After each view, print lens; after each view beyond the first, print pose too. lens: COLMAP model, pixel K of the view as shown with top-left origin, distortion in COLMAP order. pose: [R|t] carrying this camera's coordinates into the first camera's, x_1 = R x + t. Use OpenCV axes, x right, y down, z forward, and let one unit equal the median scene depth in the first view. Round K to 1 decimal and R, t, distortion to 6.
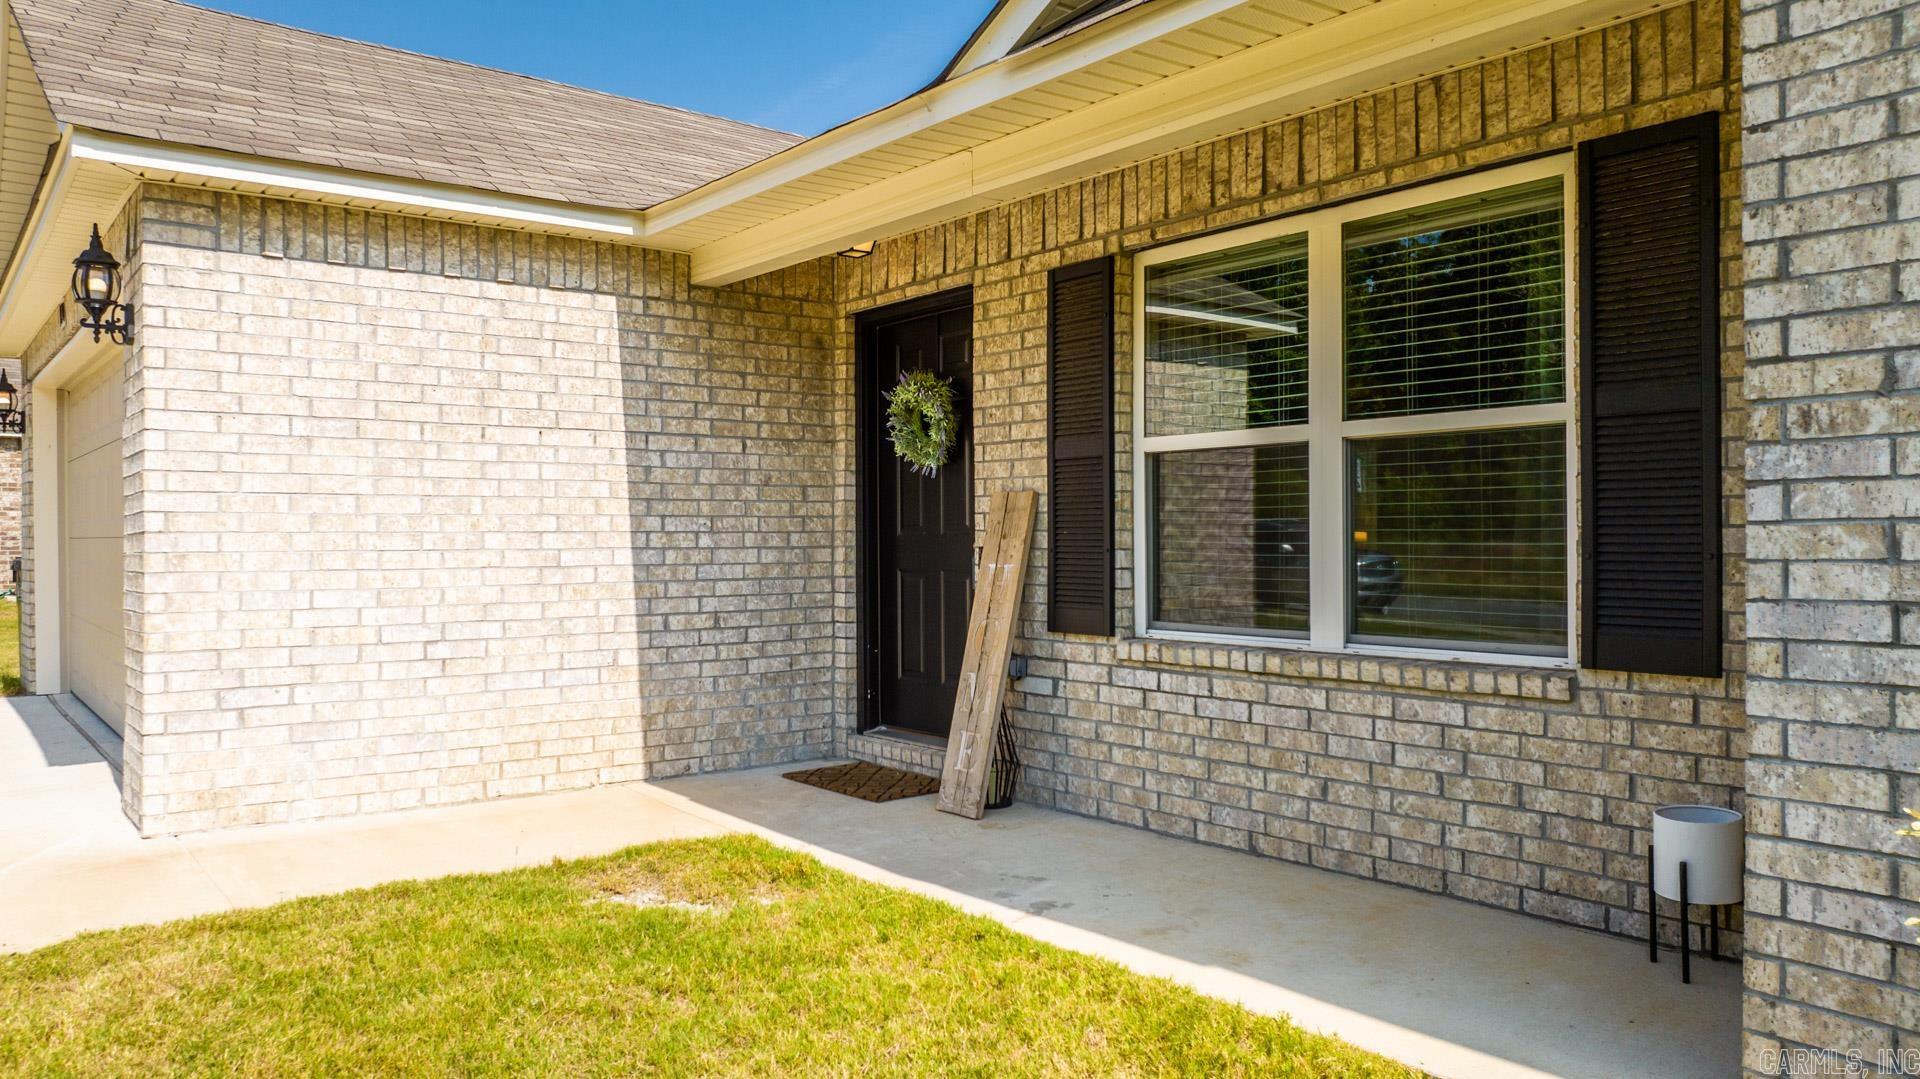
lens RADIAL K [[1356.7, 0, 958.9], [0, 1356.7, 537.3], [0, 0, 1]] dist [-0.036195, 0.029247]
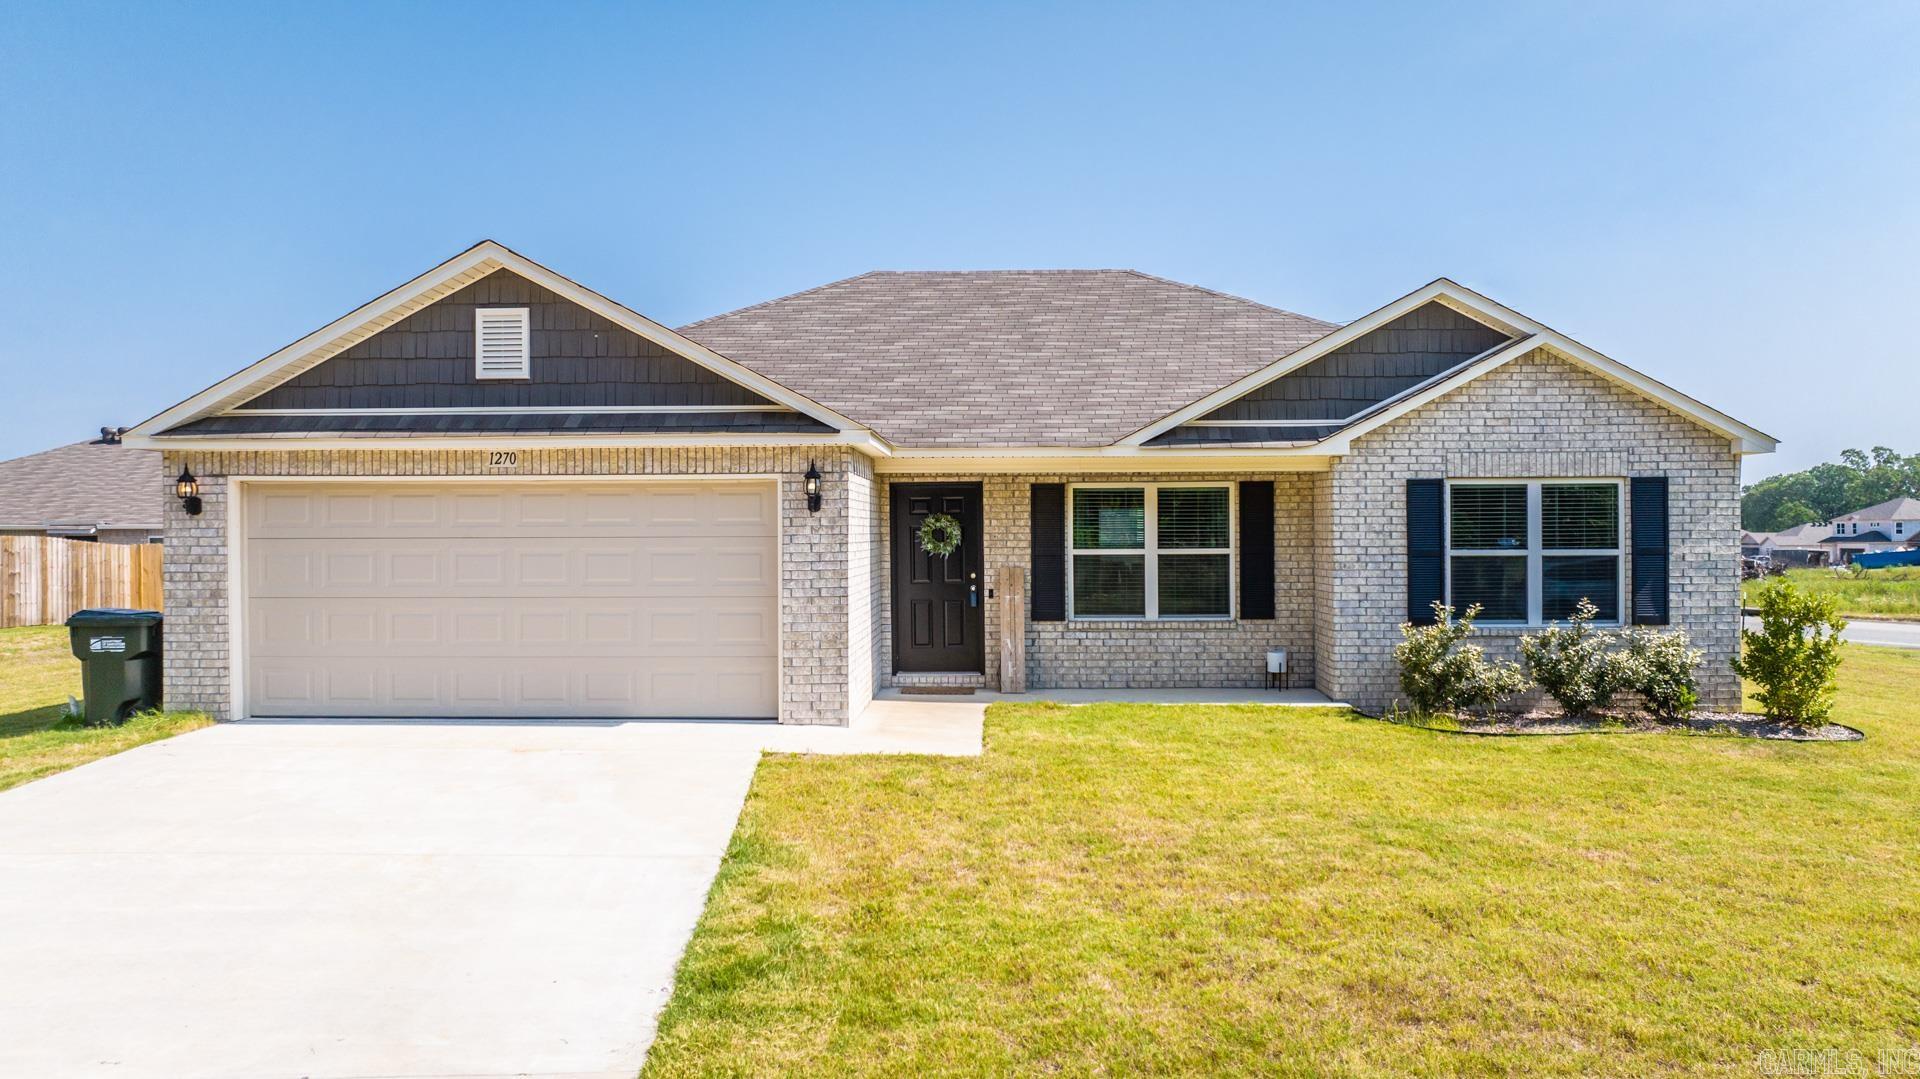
lens RADIAL K [[1356.7, 0, 959.7], [0, 1356.7, 537.5], [0, 0, 1]] dist [-0.036195, 0.029247]
pose [[0.647365, -0.001820, 0.762178, -2.078404], [0.001842, 0.999998, 0.000823, -0.097316], [-0.762178, 0.000871, 0.647367, -0.612486]]
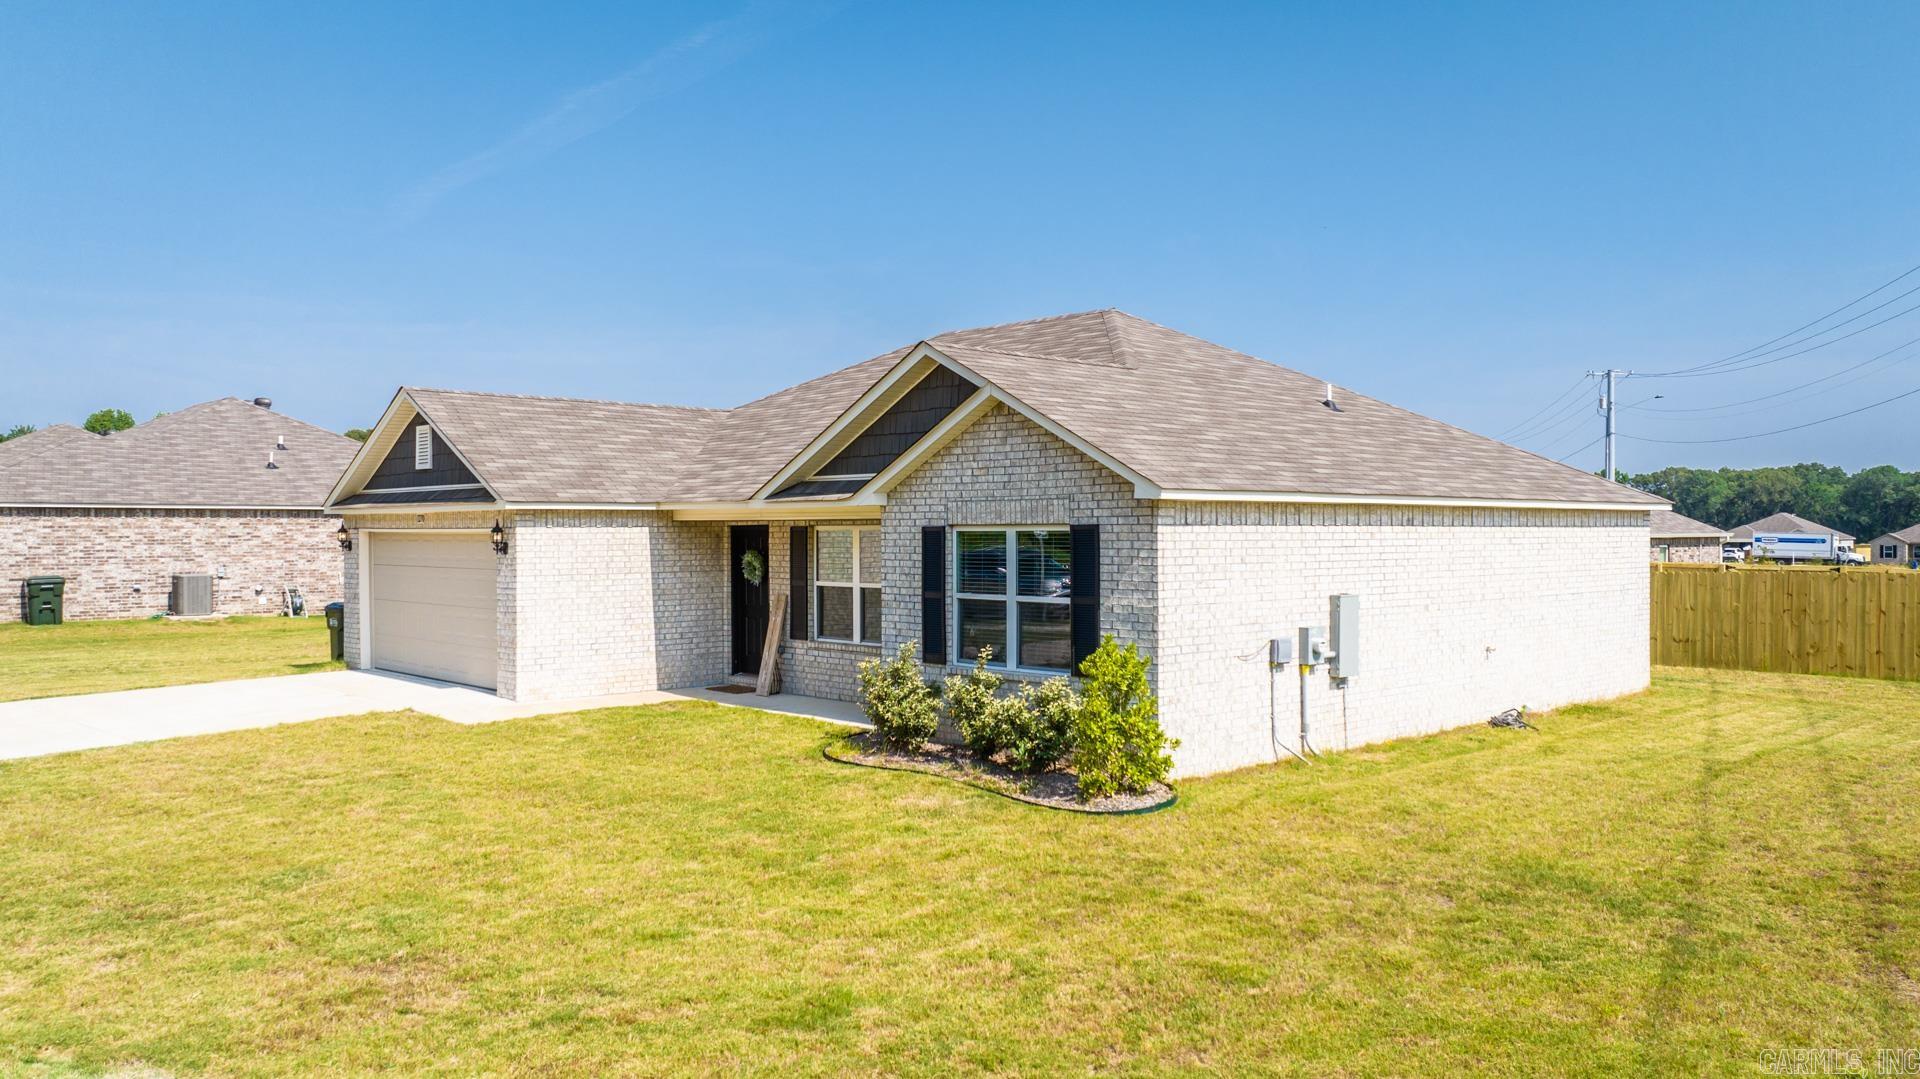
lens RADIAL K [[1445.1, 0, 1013.8], [0, 1445.1, 527.4], [0, 0, 1]] dist [-0.003492, -0.003139]
pose [[0.994727, 0.001078, 0.102550, 0.248948], [-0.000872, 0.999998, -0.002056, -0.194090], [-0.102552, 0.001956, 0.994726, -2.537170]]
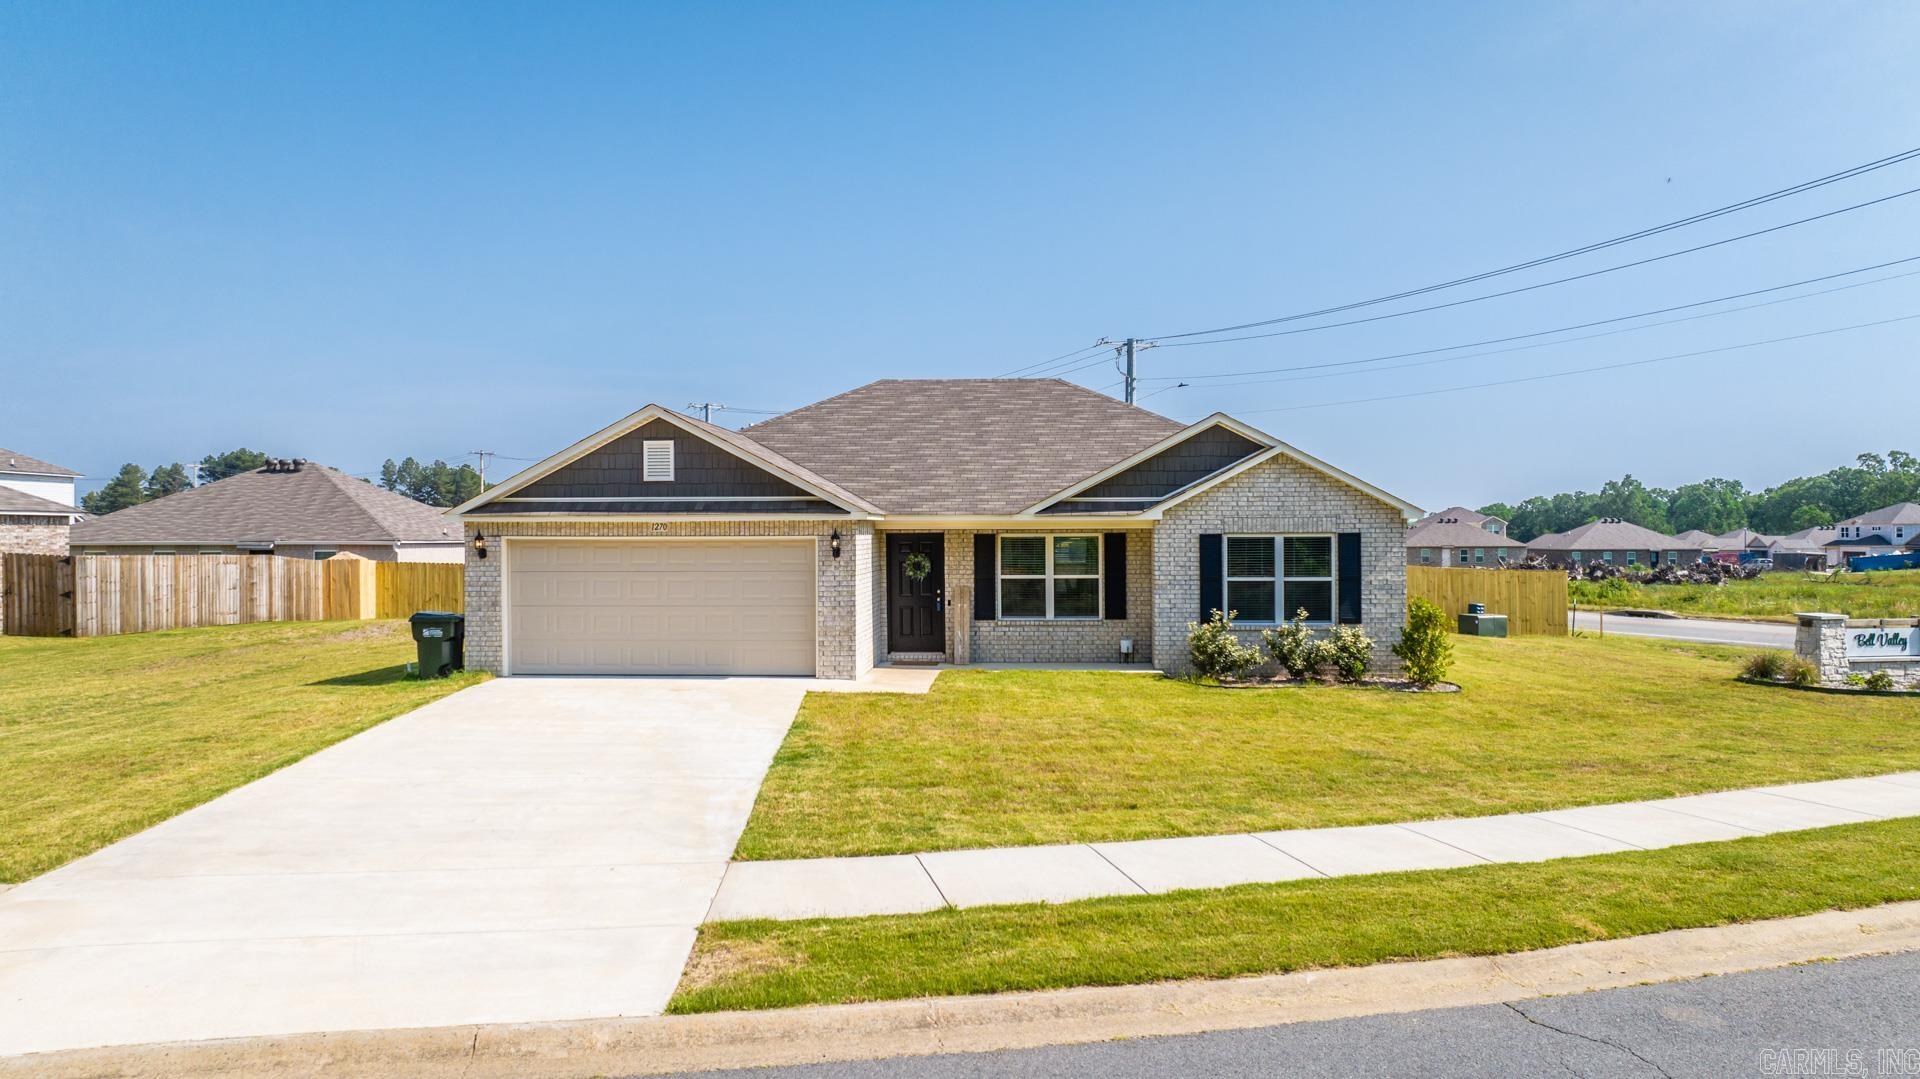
lens RADIAL K [[1356.7, 0, 959.5], [0, 1356.7, 538.0], [0, 0, 1]] dist [-0.036195, 0.029247]
pose [[0.670724, -0.002530, 0.741703, -3.158889], [0.001414, 0.999997, 0.002132, -0.199143], [-0.741706, -0.000381, 0.670725, -1.831434]]
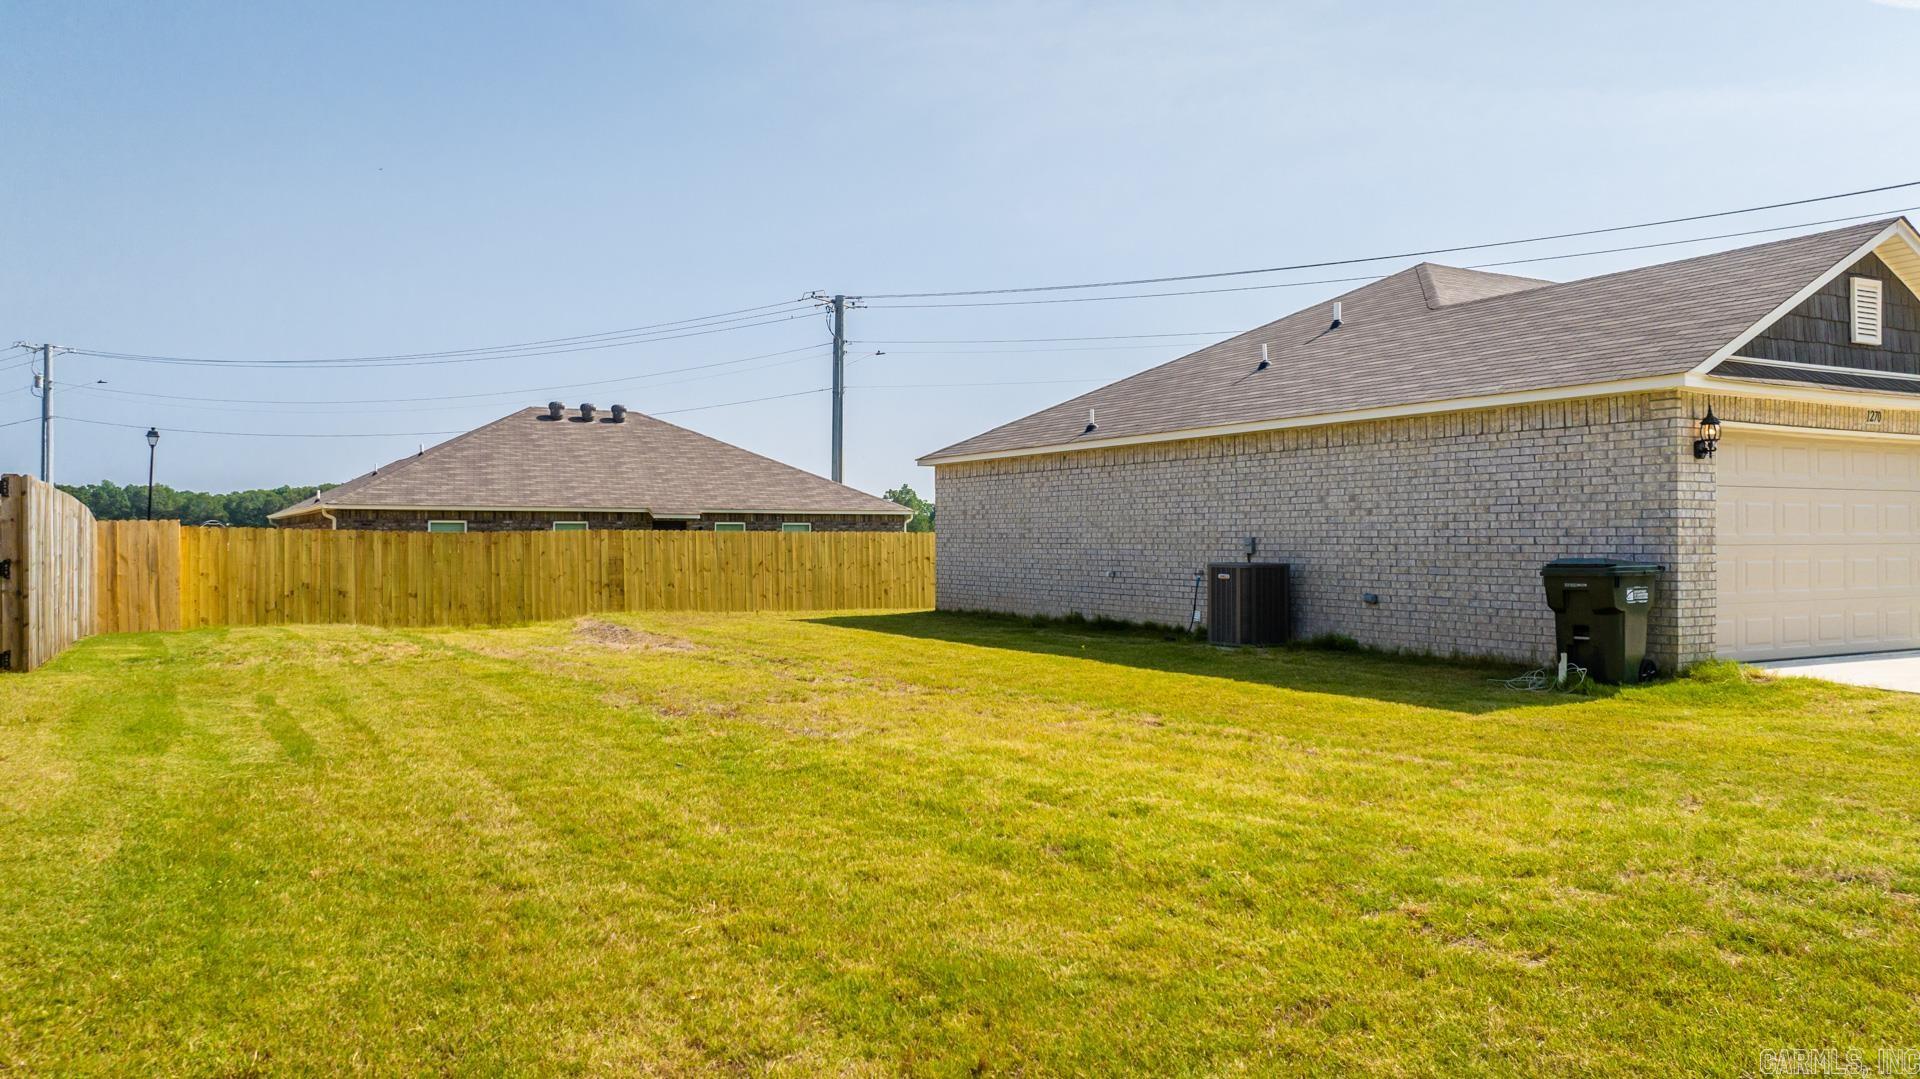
lens RADIAL K [[1356.7, 0, 933.8], [0, 1356.7, 536.5], [0, 0, 1]] dist [-0.036195, 0.029247]
pose [[0.171291, 0.004502, 0.985210, -3.514201], [0.001219, 0.999988, -0.004782, -0.003396], [-0.985220, 0.002020, 0.171284, 2.583343]]
